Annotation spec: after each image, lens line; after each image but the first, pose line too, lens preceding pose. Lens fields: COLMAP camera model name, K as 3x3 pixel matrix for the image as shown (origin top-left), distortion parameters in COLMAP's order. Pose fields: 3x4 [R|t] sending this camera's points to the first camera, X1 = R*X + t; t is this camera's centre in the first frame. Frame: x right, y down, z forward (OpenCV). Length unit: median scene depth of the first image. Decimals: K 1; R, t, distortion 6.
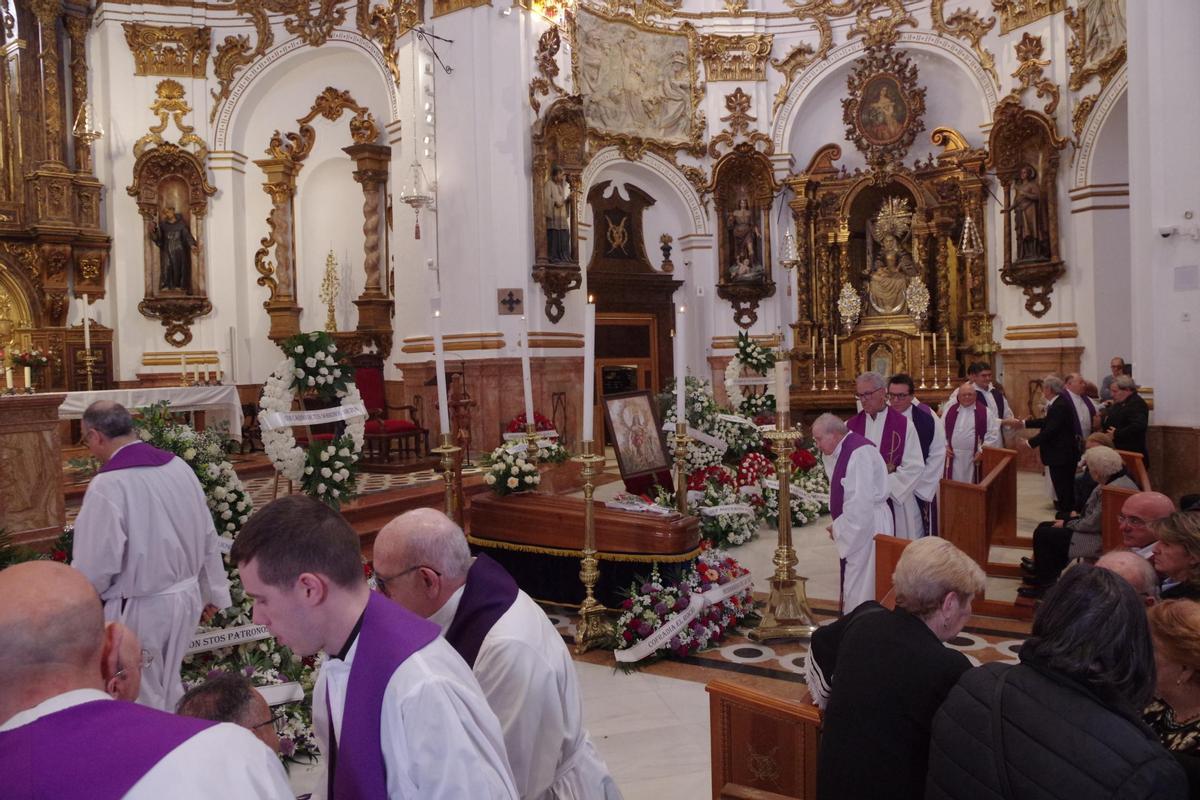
lens RADIAL K [[850.8, 0, 597.0], [0, 850.8, 394.2], [0, 0, 1]] dist [-0.112616, 0.079499]
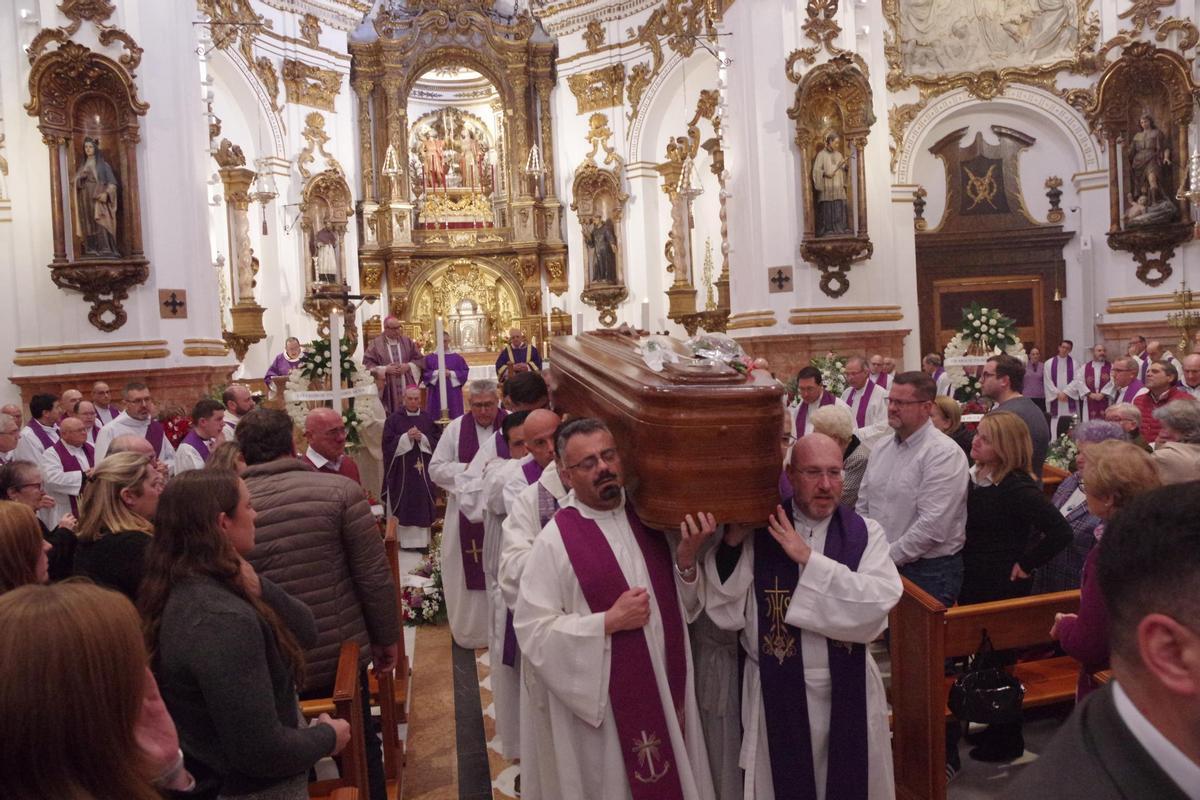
lens RADIAL K [[850.8, 0, 602.2], [0, 850.8, 393.1], [0, 0, 1]] dist [-0.112616, 0.079499]
pose [[0.665792, 0.033891, -0.745368, 0.438954], [0.001662, 0.998898, 0.046904, -0.018148], [0.746136, -0.032467, 0.665002, 0.143010]]
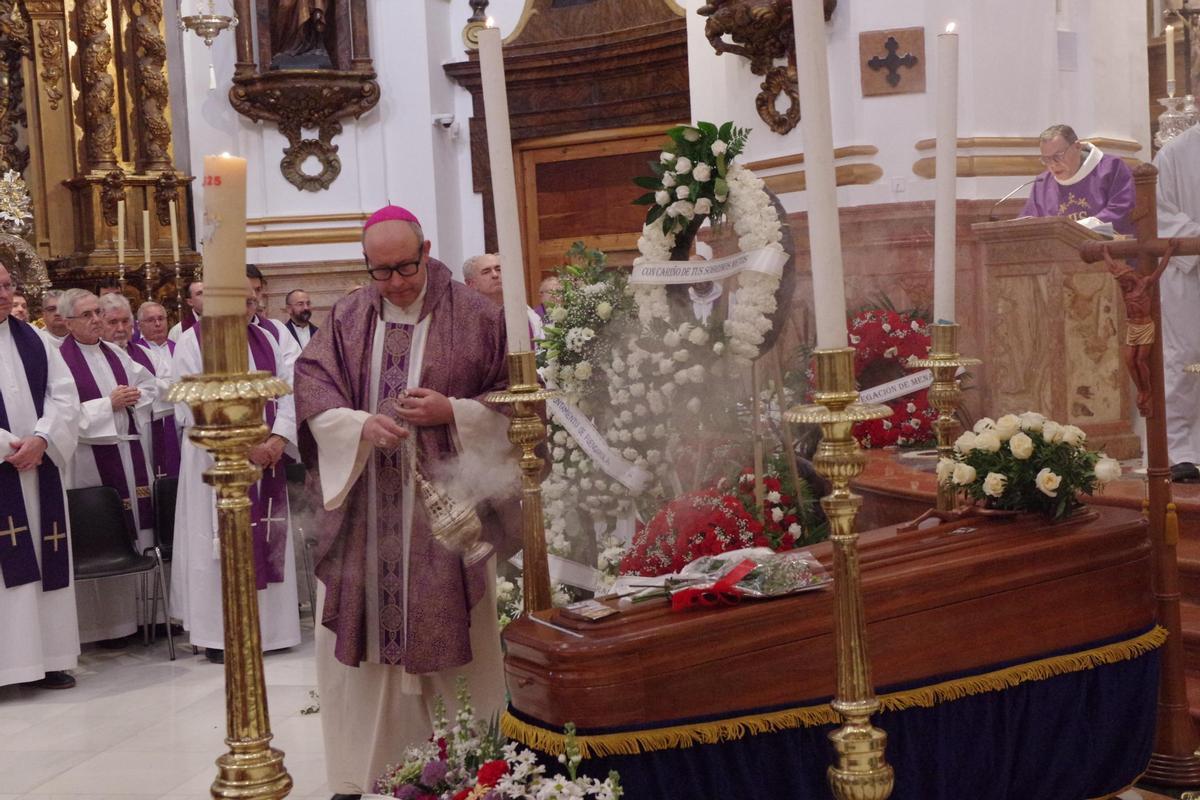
lens RADIAL K [[1725.0, 0, 596.9], [0, 1725.0, 398.8], [0, 0, 1]] dist [0.042296, 0.000000]
pose [[-0.467144, 0.107394, -0.877635, 0.311102], [0.035613, 0.994076, 0.102687, -0.004862], [0.883464, 0.016714, -0.468201, 0.573863]]
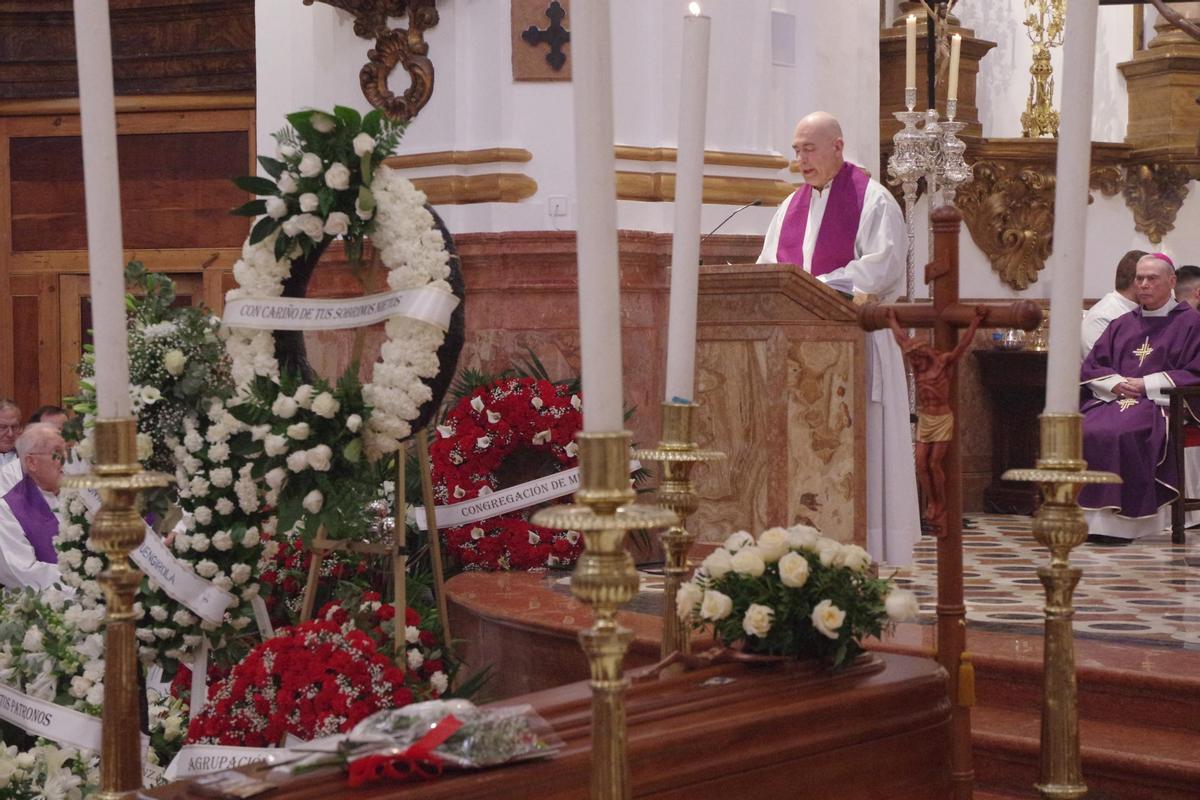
lens RADIAL K [[2513.7, 0, 601.1], [0, 2513.7, 395.5], [0, 0, 1]] dist [0.216125, 0.000000]
pose [[-0.259170, 0.055787, -0.964219, 0.340299], [-0.022125, 0.997726, 0.063672, -0.006683], [0.965578, 0.037835, -0.257346, 0.556481]]
